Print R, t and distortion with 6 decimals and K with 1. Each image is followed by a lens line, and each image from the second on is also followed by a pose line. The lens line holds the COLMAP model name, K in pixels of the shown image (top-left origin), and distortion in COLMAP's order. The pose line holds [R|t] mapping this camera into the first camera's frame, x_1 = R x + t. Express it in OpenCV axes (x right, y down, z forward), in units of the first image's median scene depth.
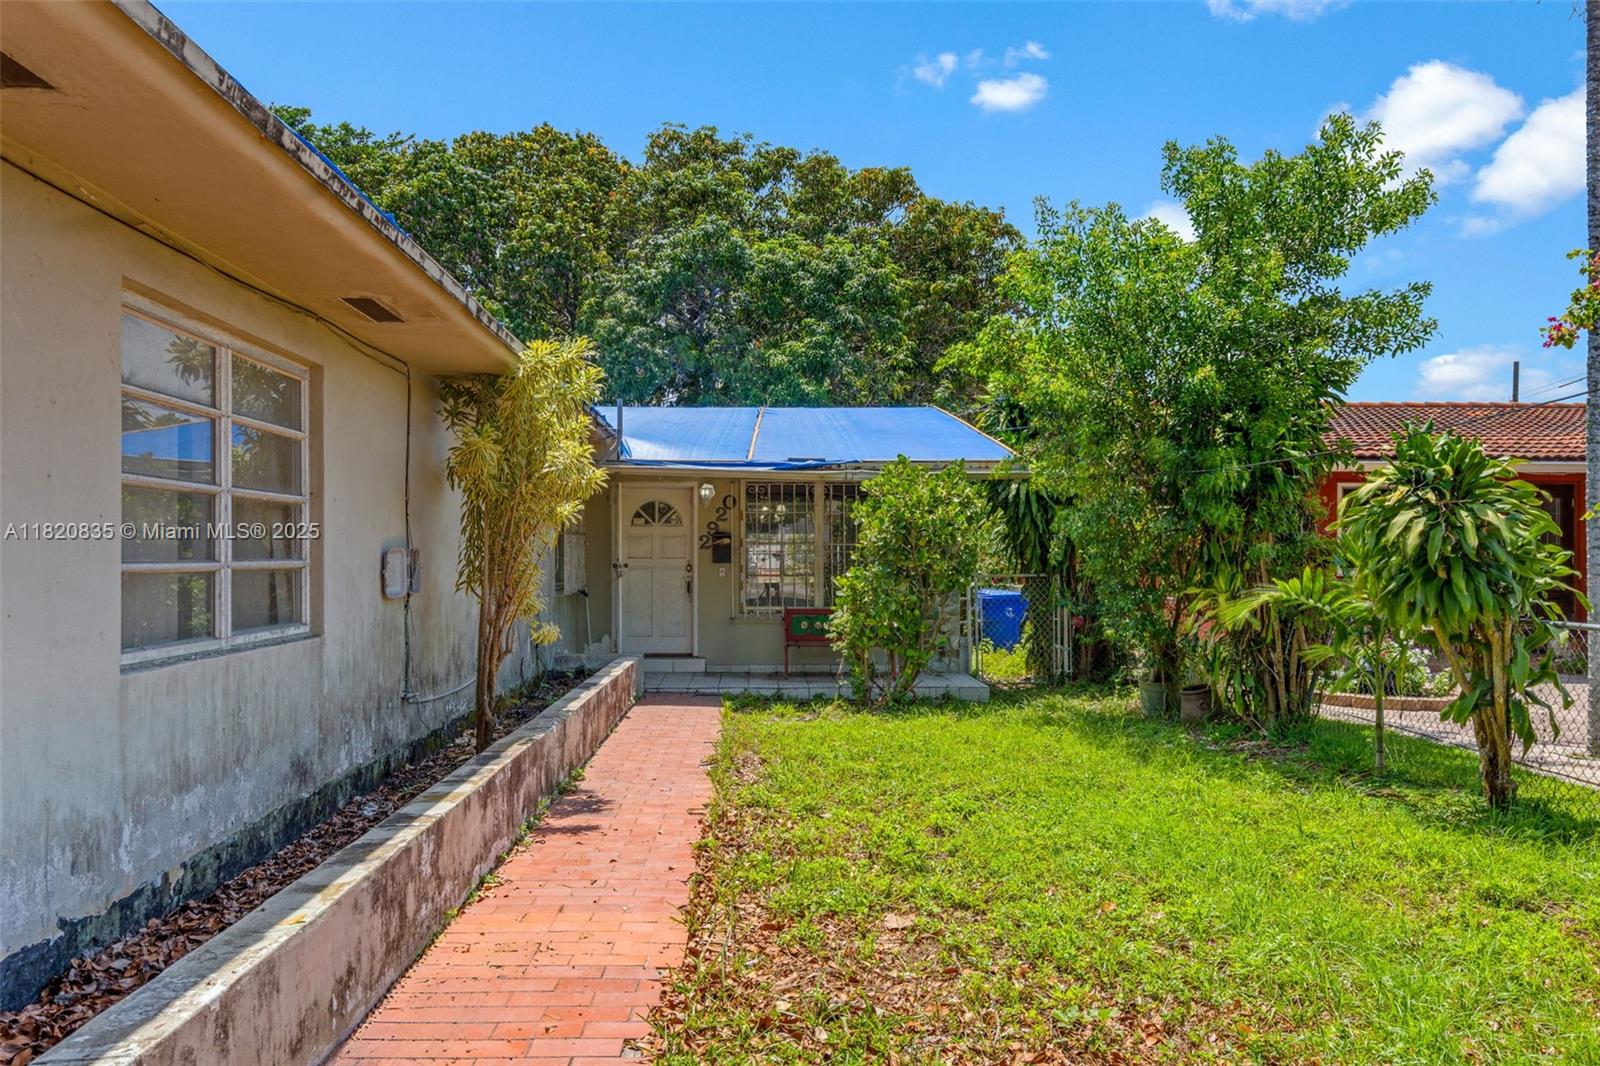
lens RADIAL K [[1202.4, 0, 800.0], [0, 1202.4, 533.0], [0, 0, 1]] dist [0.002728, 0.001515]
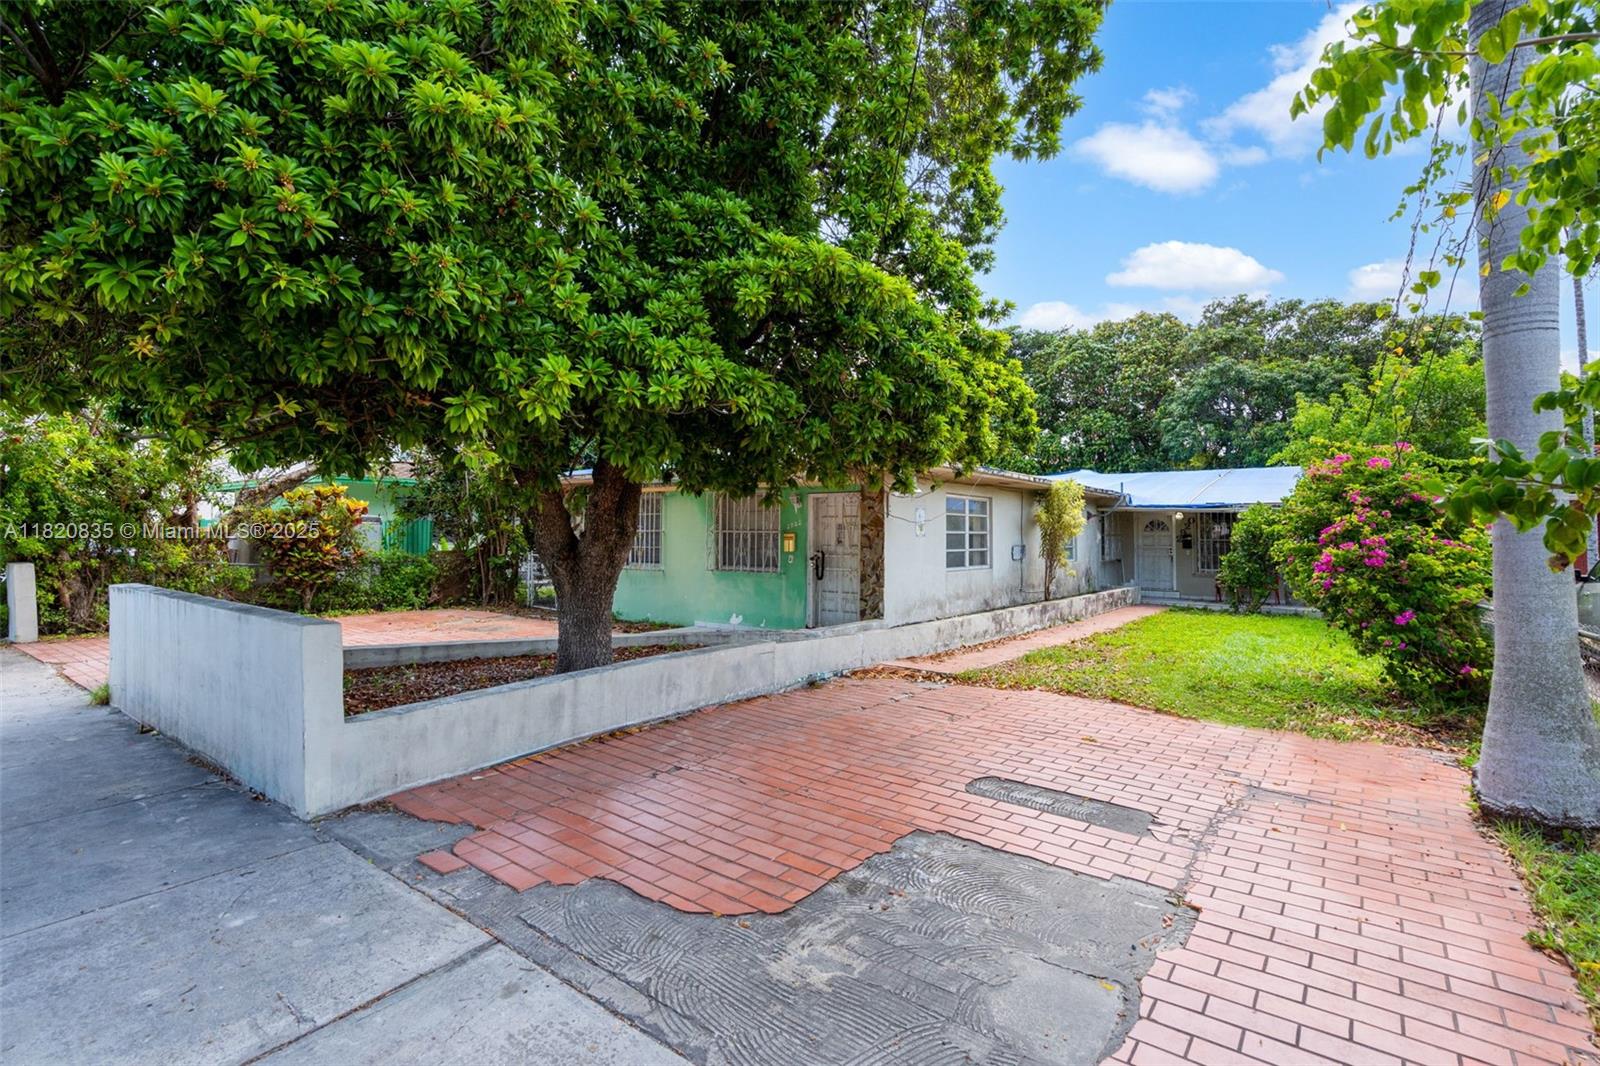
lens RADIAL K [[731.7, 0, 800.5], [0, 731.7, 524.2], [0, 0, 1]] dist [0.002256, 0.000964]
pose [[0.762686, 0.006907, -0.646732, 0.150574], [-0.001921, 0.999963, 0.008414, -0.016733], [0.646766, -0.005175, 0.762671, -0.273141]]
